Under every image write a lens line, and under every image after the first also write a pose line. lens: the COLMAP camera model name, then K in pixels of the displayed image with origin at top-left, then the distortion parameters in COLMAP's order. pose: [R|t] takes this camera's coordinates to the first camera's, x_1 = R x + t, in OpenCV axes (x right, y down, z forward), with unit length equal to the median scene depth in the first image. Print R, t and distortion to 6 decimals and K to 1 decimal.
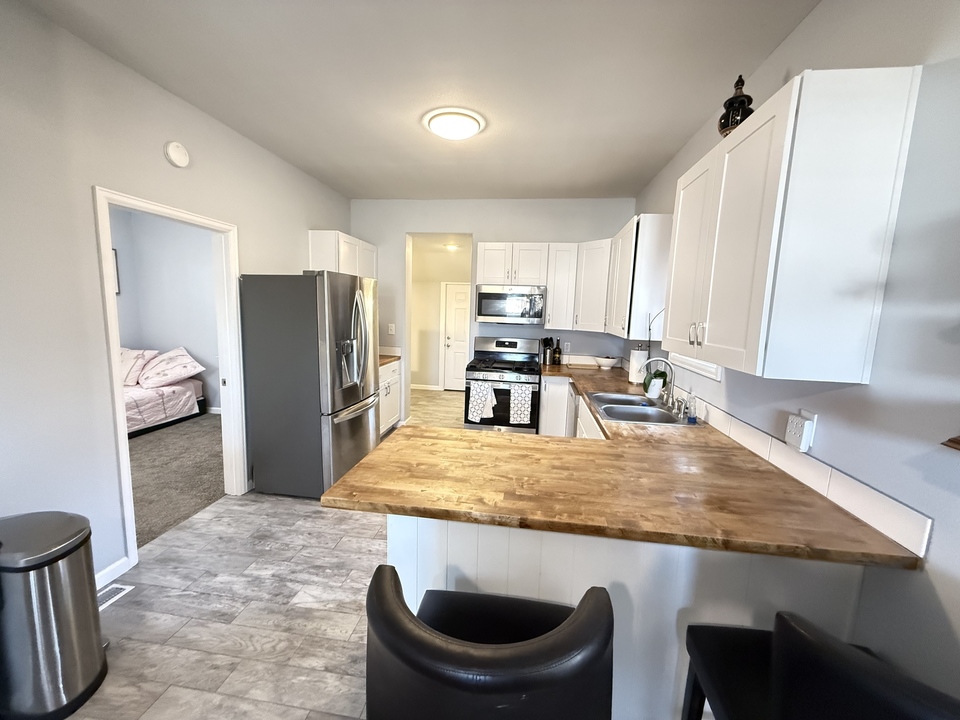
lens RADIAL K [[383.2, 0, 478.6], [0, 383.2, 359.1], [0, 0, 1]] dist [-0.002995, 0.001911]
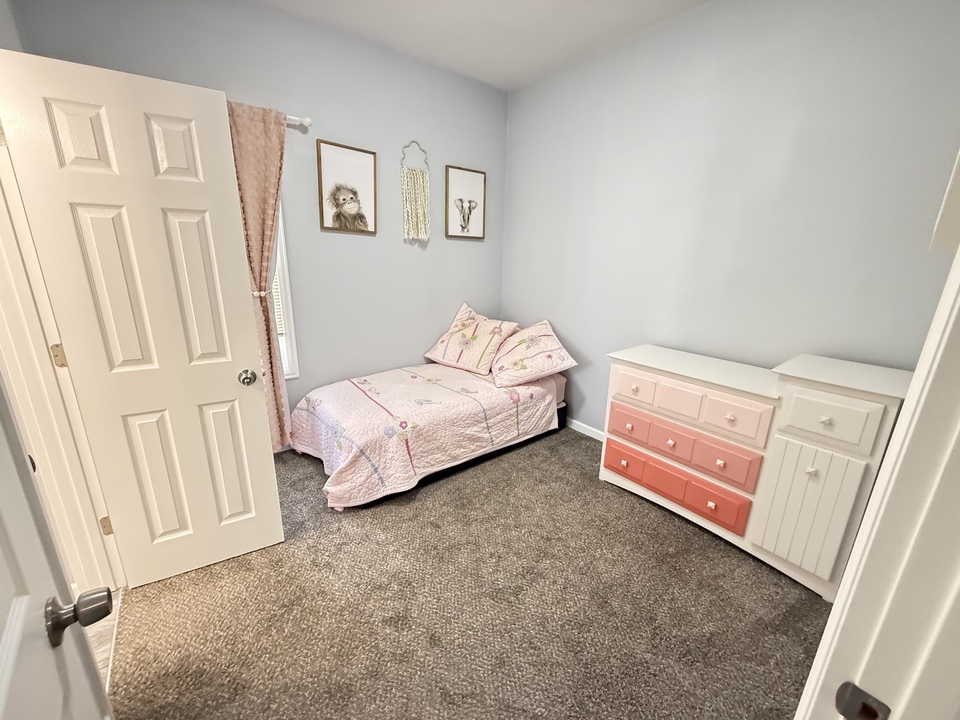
lens RADIAL K [[383.2, 0, 482.6], [0, 383.2, 358.6], [0, 0, 1]] dist [-0.002995, 0.001911]
pose [[0.722248, 0.169447, -0.670556, -0.741176], [-0.092417, 0.984474, 0.149232, -0.100598], [0.685432, -0.045812, 0.726694, 0.821834]]
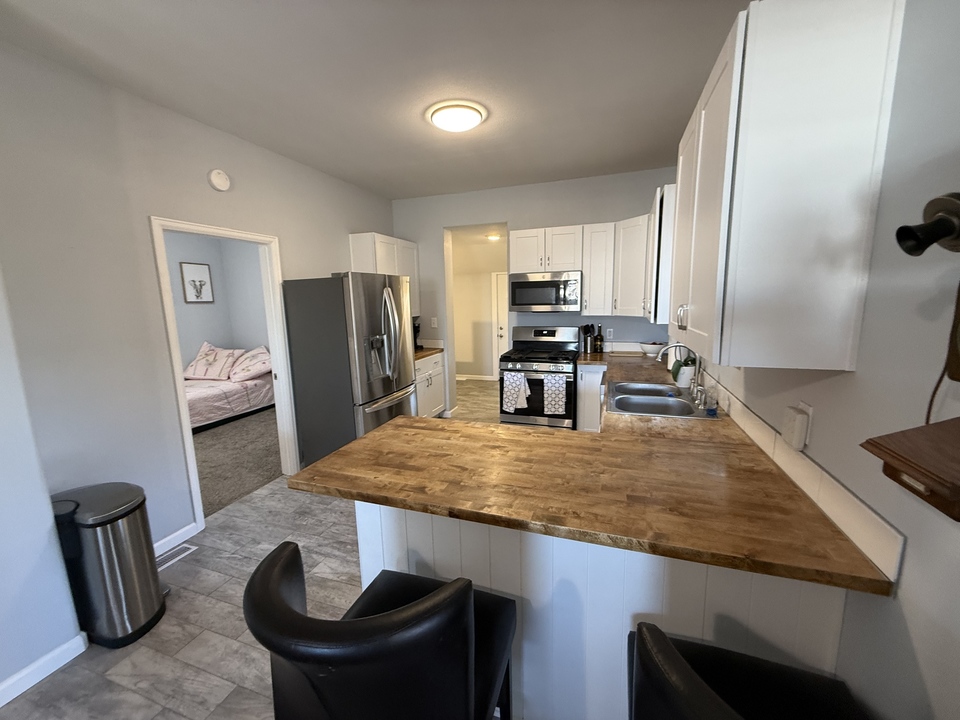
lens RADIAL K [[383.2, 0, 478.8], [0, 383.2, 359.3], [0, 0, 1]] dist [-0.002995, 0.001911]
pose [[0.979025, -0.022780, -0.202464, 0.165348], [0.028366, 0.999292, 0.024729, -0.001691], [0.201757, -0.029953, 0.978977, 0.010813]]
